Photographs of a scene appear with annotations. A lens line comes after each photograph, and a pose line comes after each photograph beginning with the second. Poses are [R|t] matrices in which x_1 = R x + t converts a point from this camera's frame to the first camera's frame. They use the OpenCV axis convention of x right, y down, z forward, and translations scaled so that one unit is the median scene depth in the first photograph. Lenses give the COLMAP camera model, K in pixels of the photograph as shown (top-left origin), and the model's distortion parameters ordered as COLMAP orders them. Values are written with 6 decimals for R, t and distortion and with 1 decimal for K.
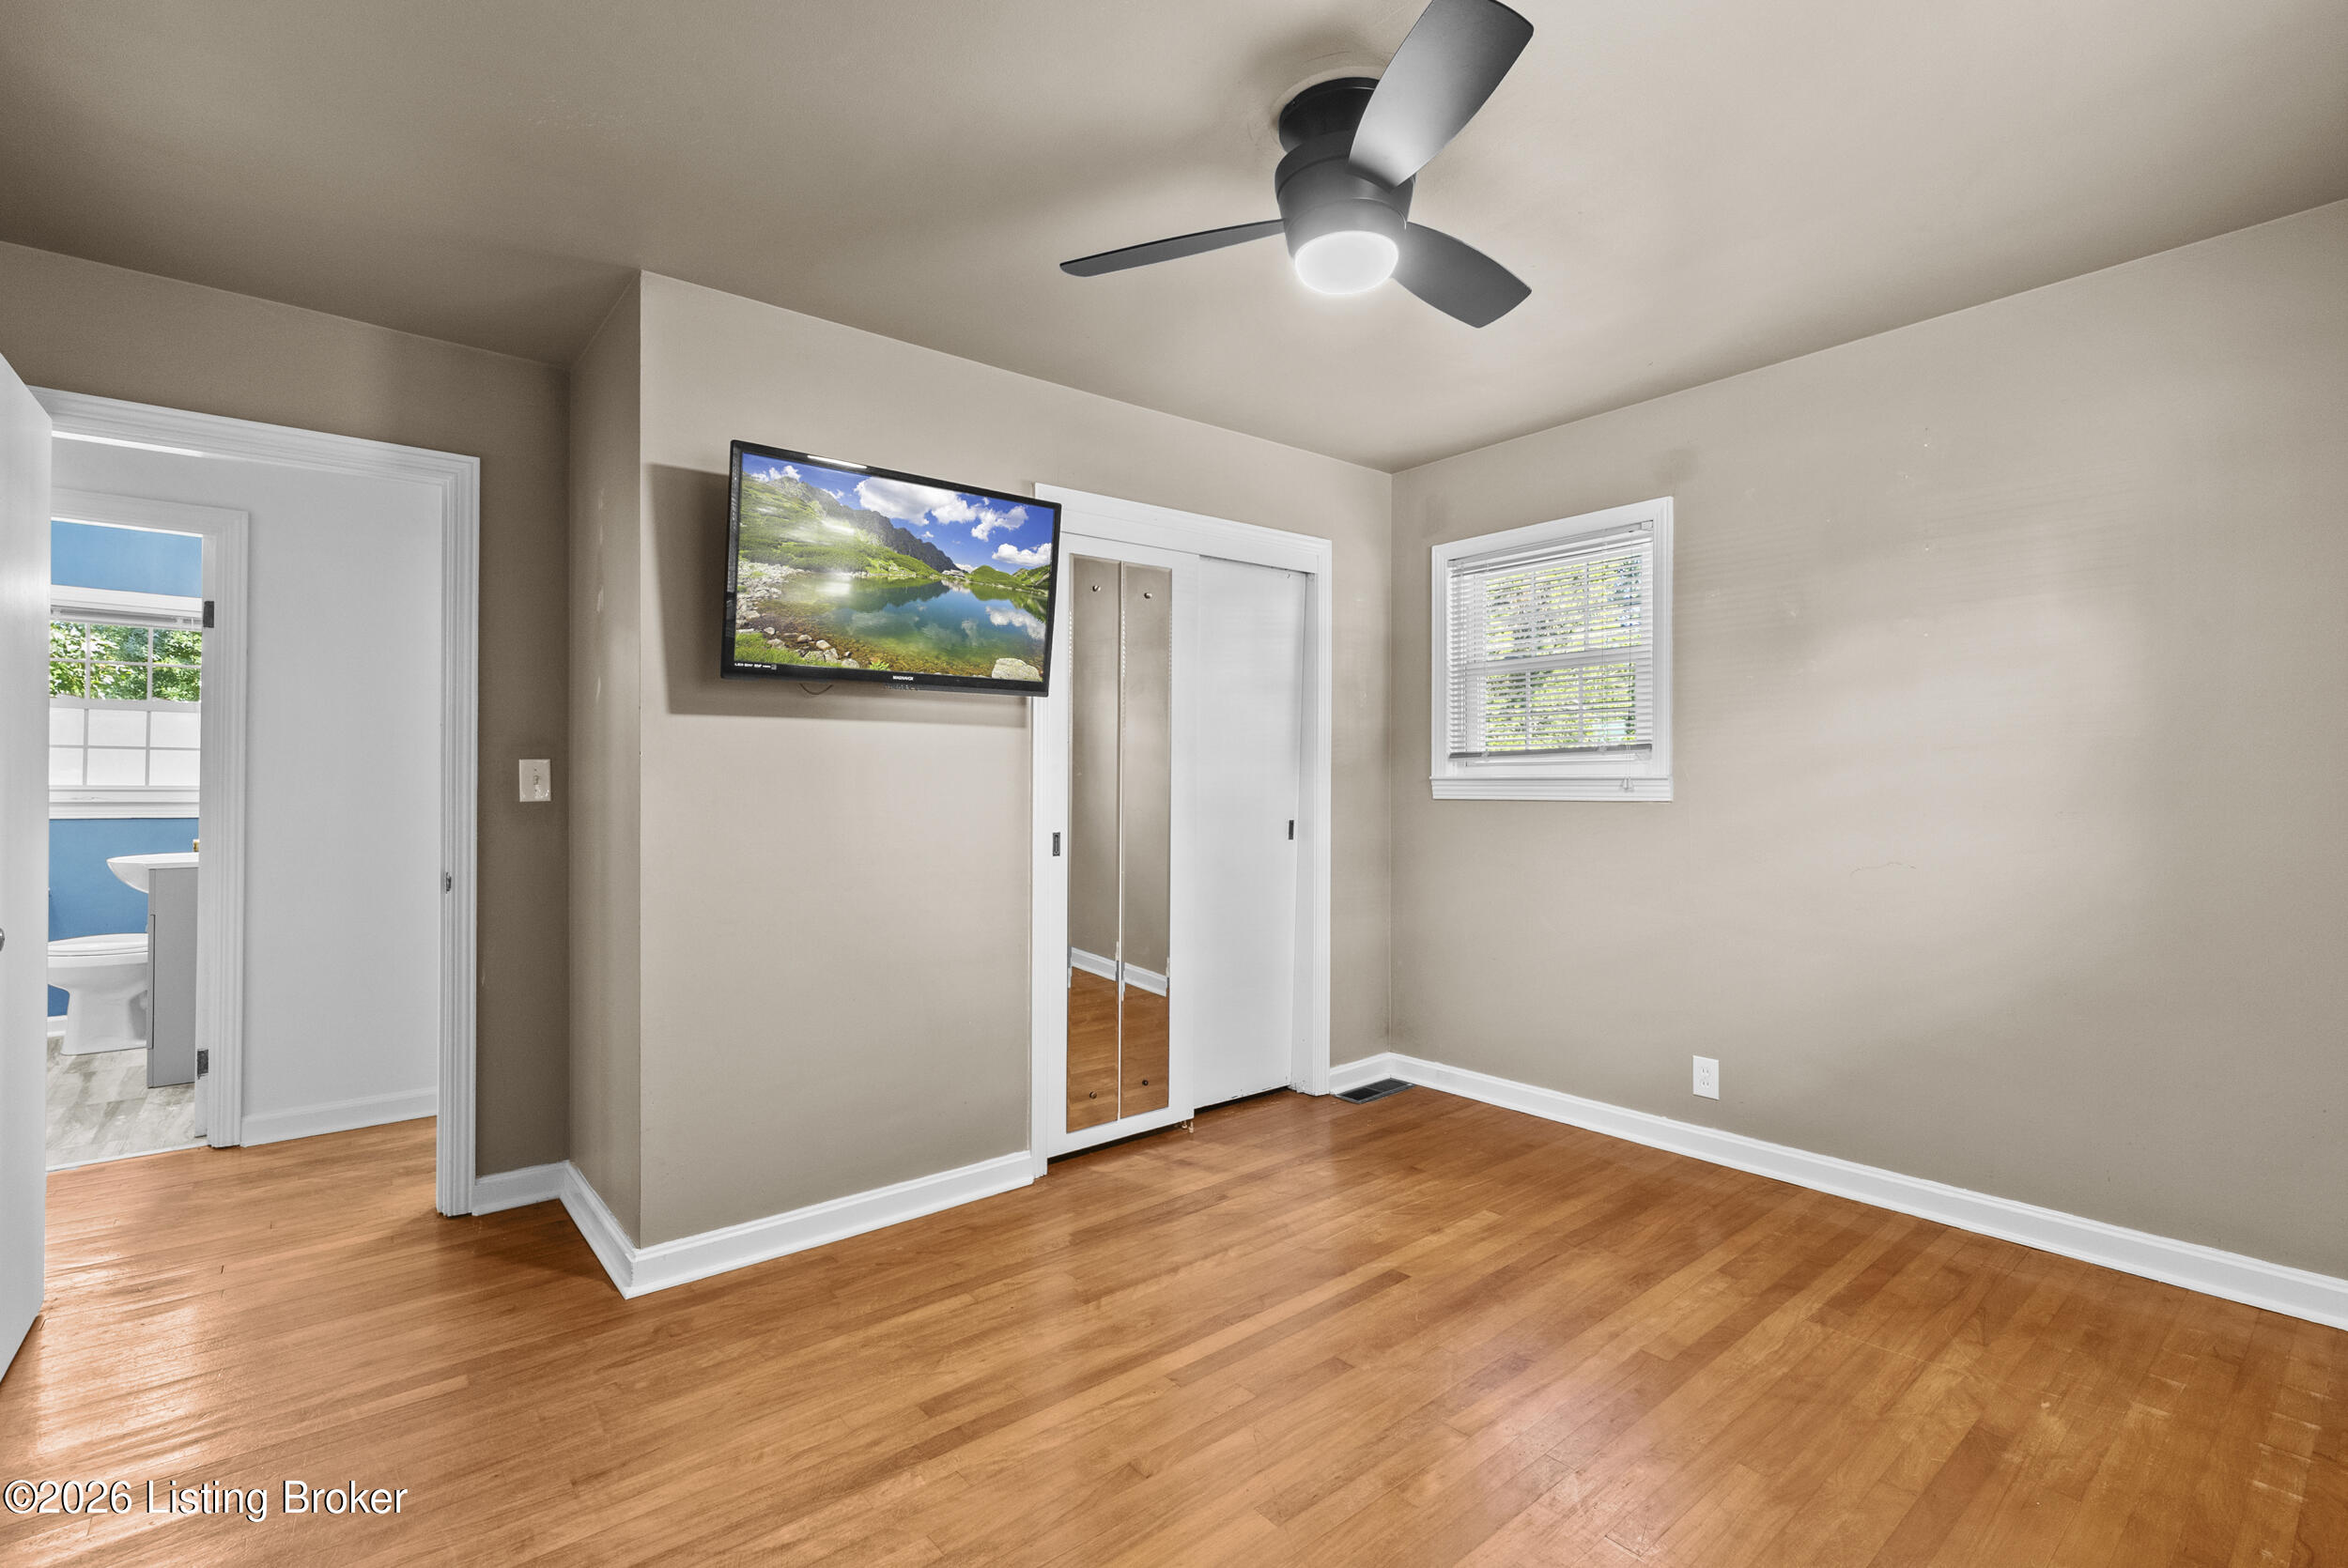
lens RADIAL K [[1073.2, 0, 1184.8], [0, 1073.2, 774.4], [0, 0, 1]] dist [-0.002400, 0.000805]
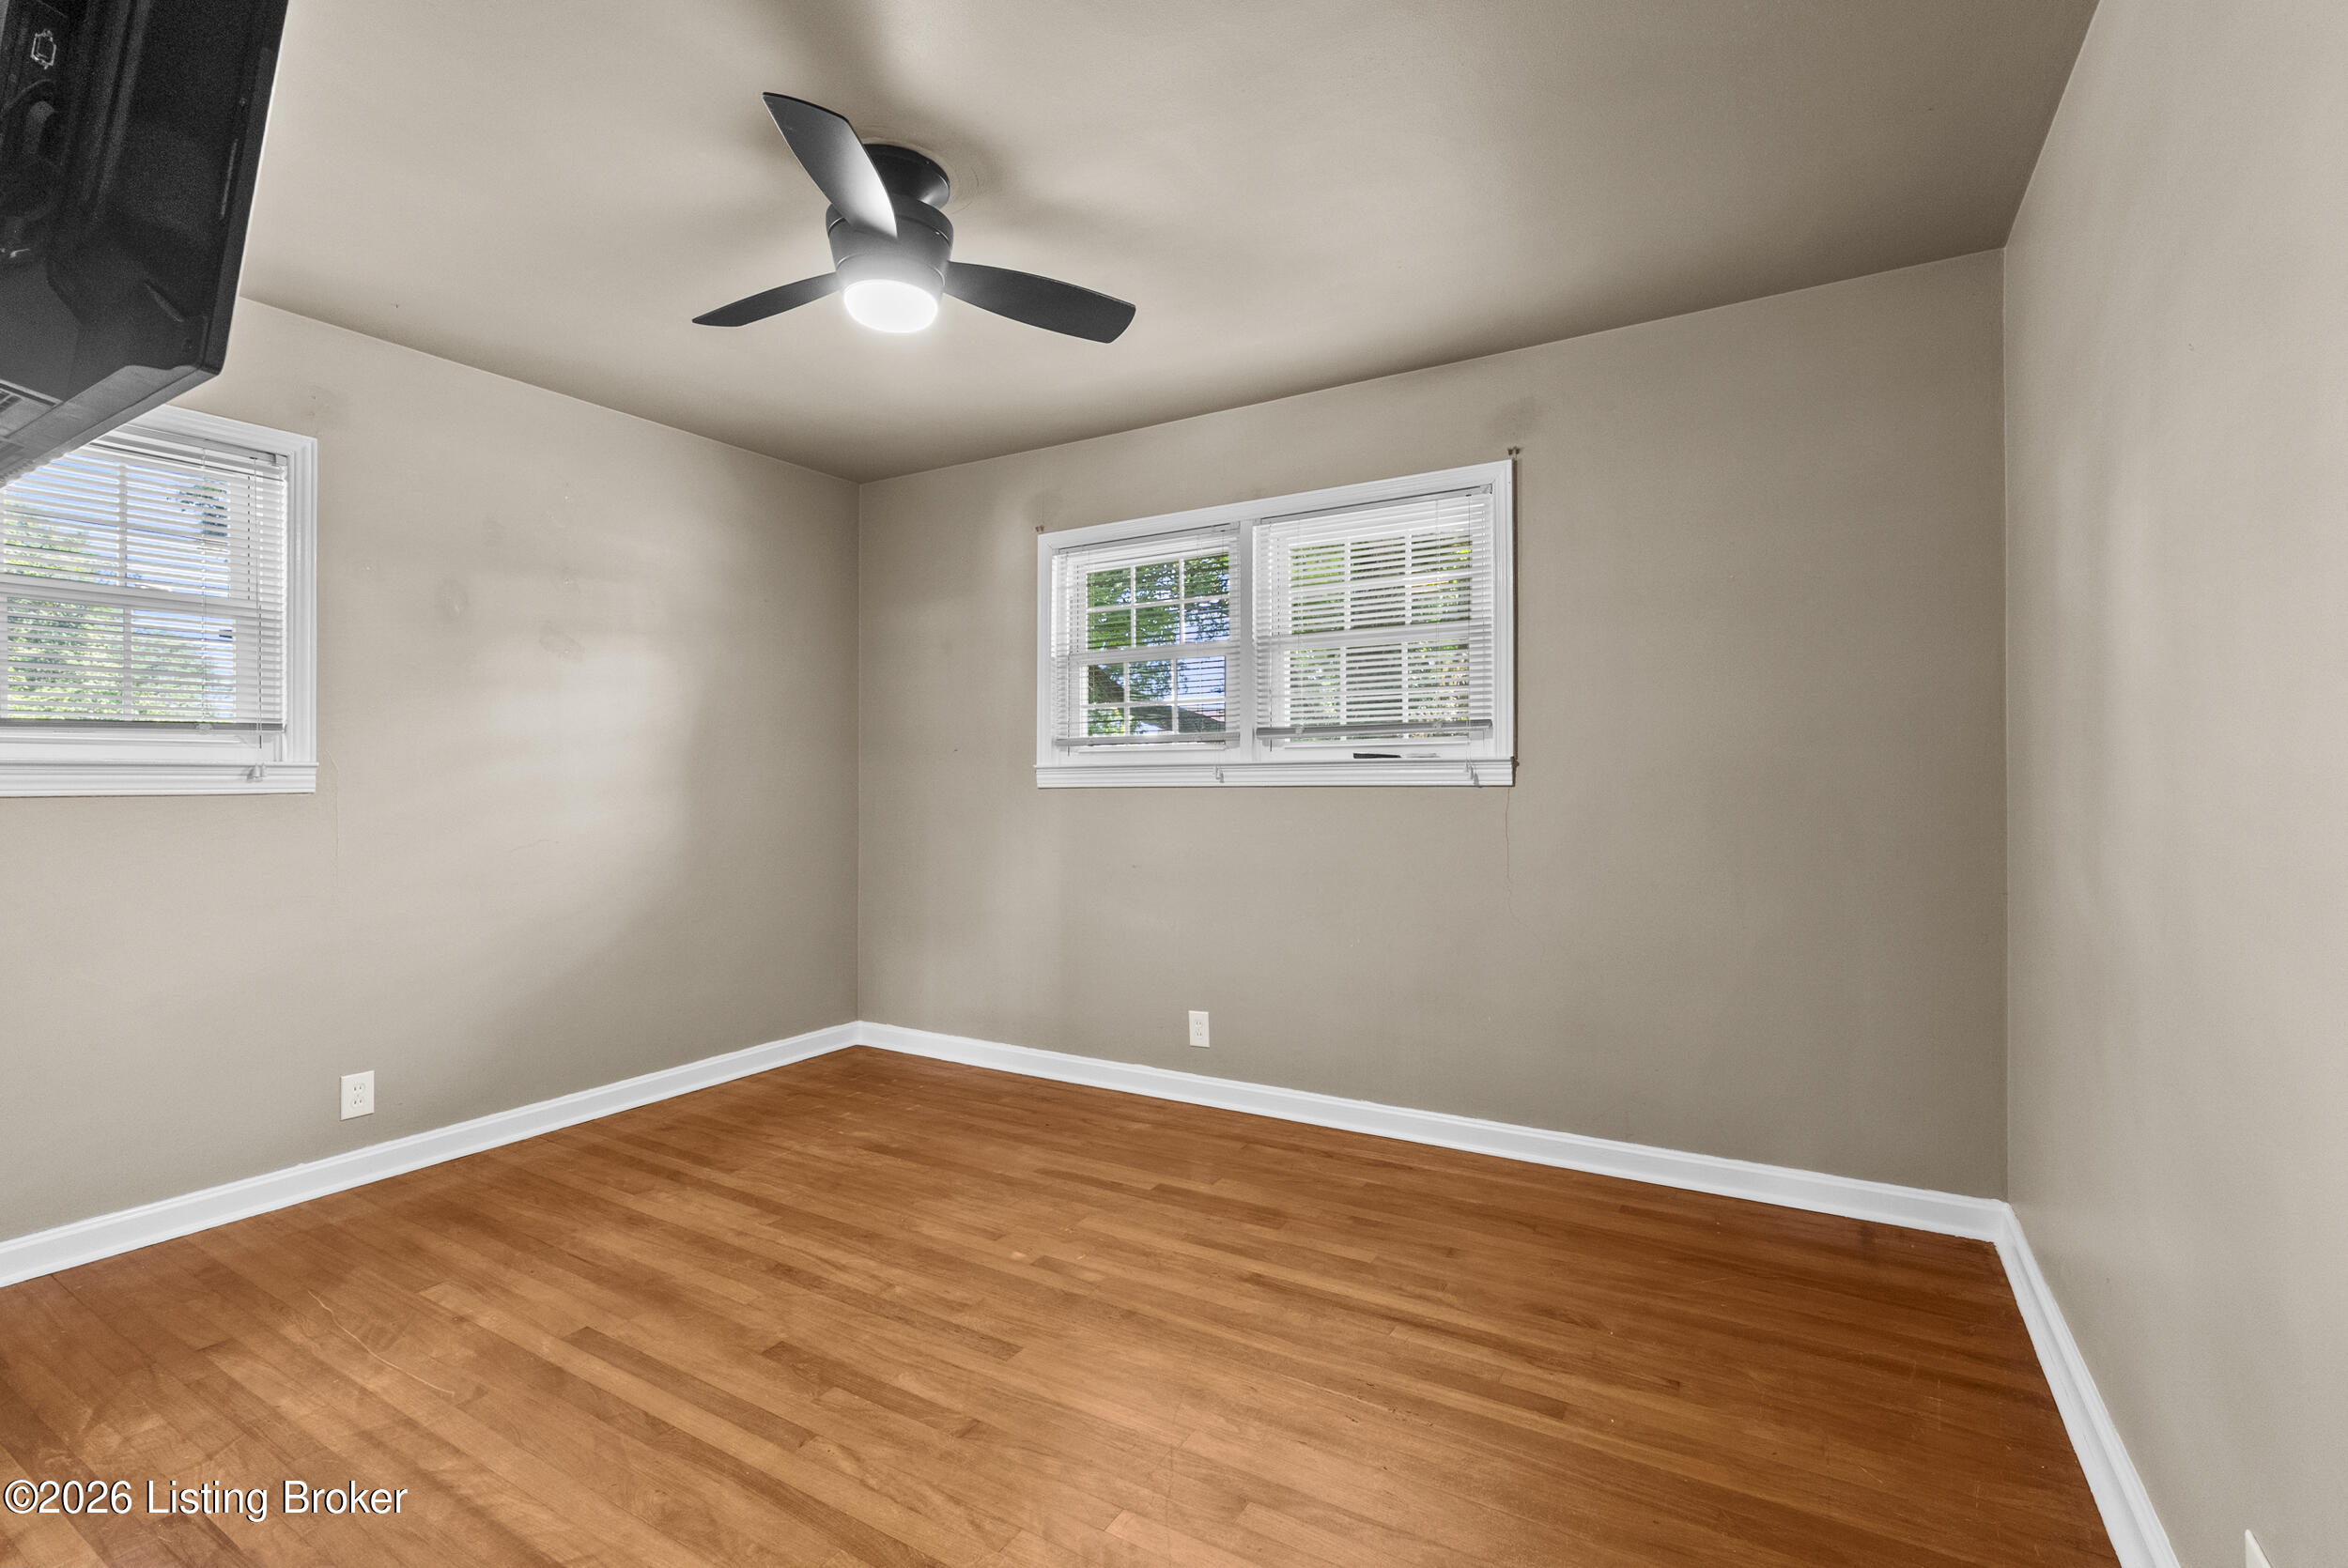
lens RADIAL K [[1073.2, 0, 1184.8], [0, 1073.2, 774.4], [0, 0, 1]] dist [-0.002400, 0.000805]
pose [[-0.357295, 0.009387, 0.933944, -0.763933], [-0.006709, 0.999898, -0.012616, 0.020869], [-0.933967, -0.010773, -0.357196, 0.829217]]
